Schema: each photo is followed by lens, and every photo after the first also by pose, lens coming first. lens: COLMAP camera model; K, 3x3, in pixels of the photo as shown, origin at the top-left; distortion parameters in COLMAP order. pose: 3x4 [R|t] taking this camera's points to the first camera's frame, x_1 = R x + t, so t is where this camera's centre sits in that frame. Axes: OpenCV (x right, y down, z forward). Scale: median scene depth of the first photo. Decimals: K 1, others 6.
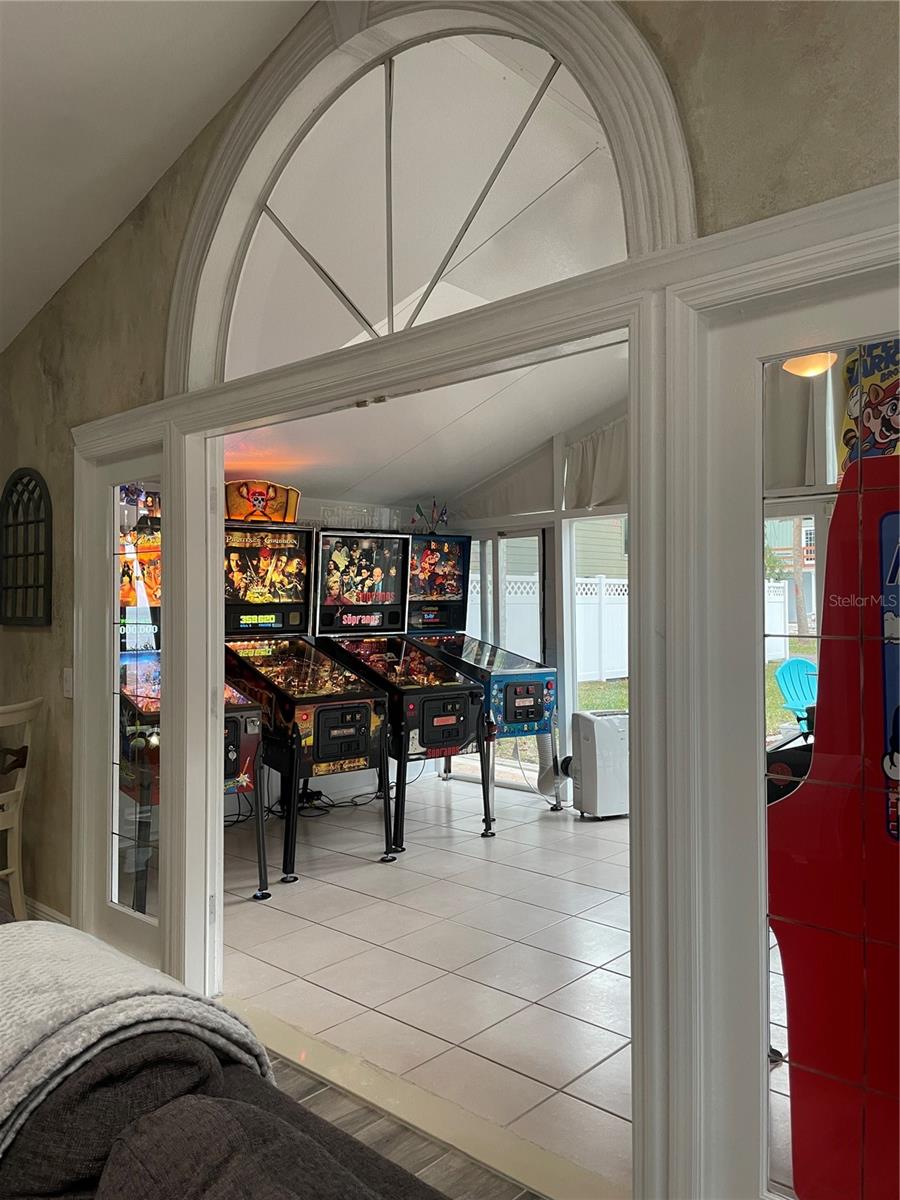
lens RADIAL K [[890.2, 0, 450.0], [0, 890.2, 600.0], [0, 0, 1]] dist [0.001857, 0.000025]
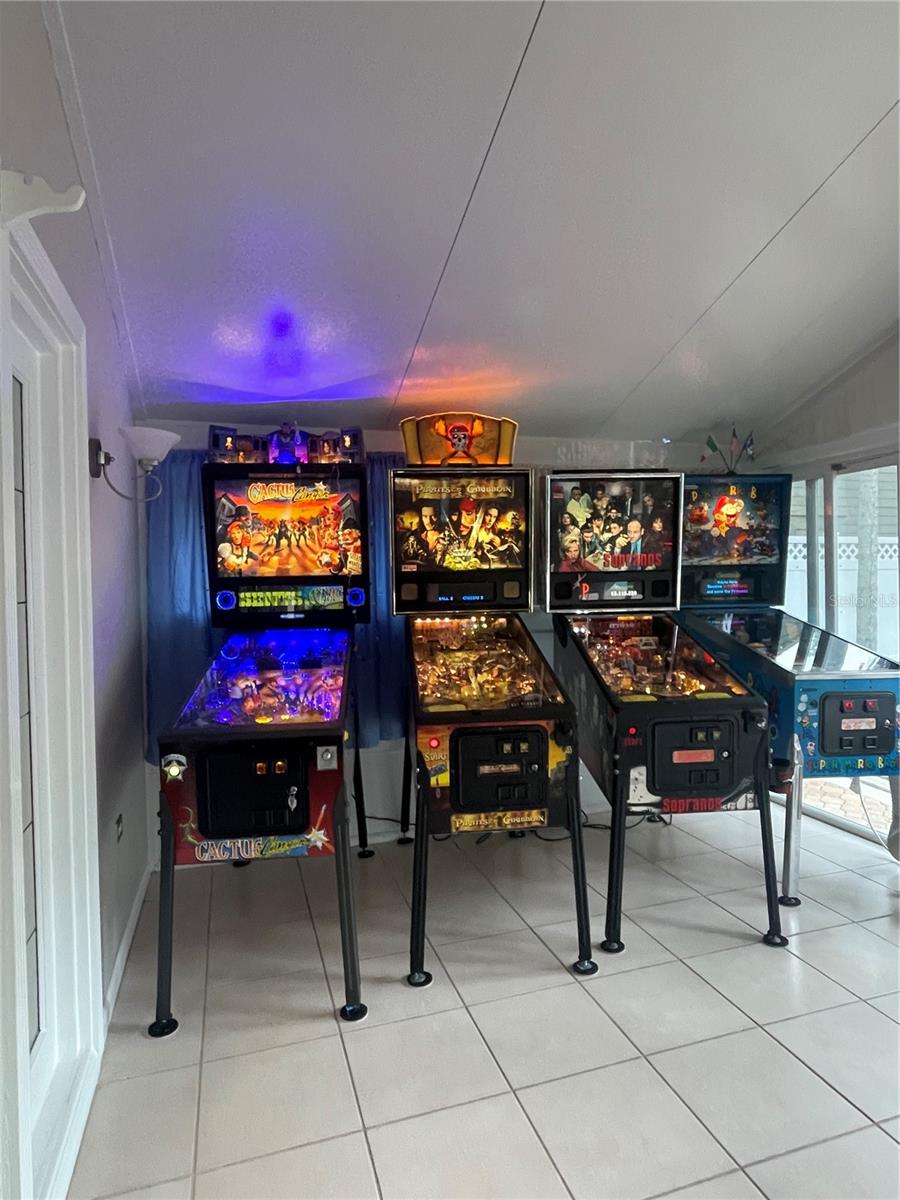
lens RADIAL K [[686.4, 0, 450.0], [0, 686.4, 600.0], [0, 0, 1]] dist [-0.015144, -0.001785]
pose [[0.864049, 0.010771, -0.503293, 0.079052], [0.010981, 0.999130, 0.040234, 0.005342], [0.503289, -0.040290, 0.863179, 0.463361]]
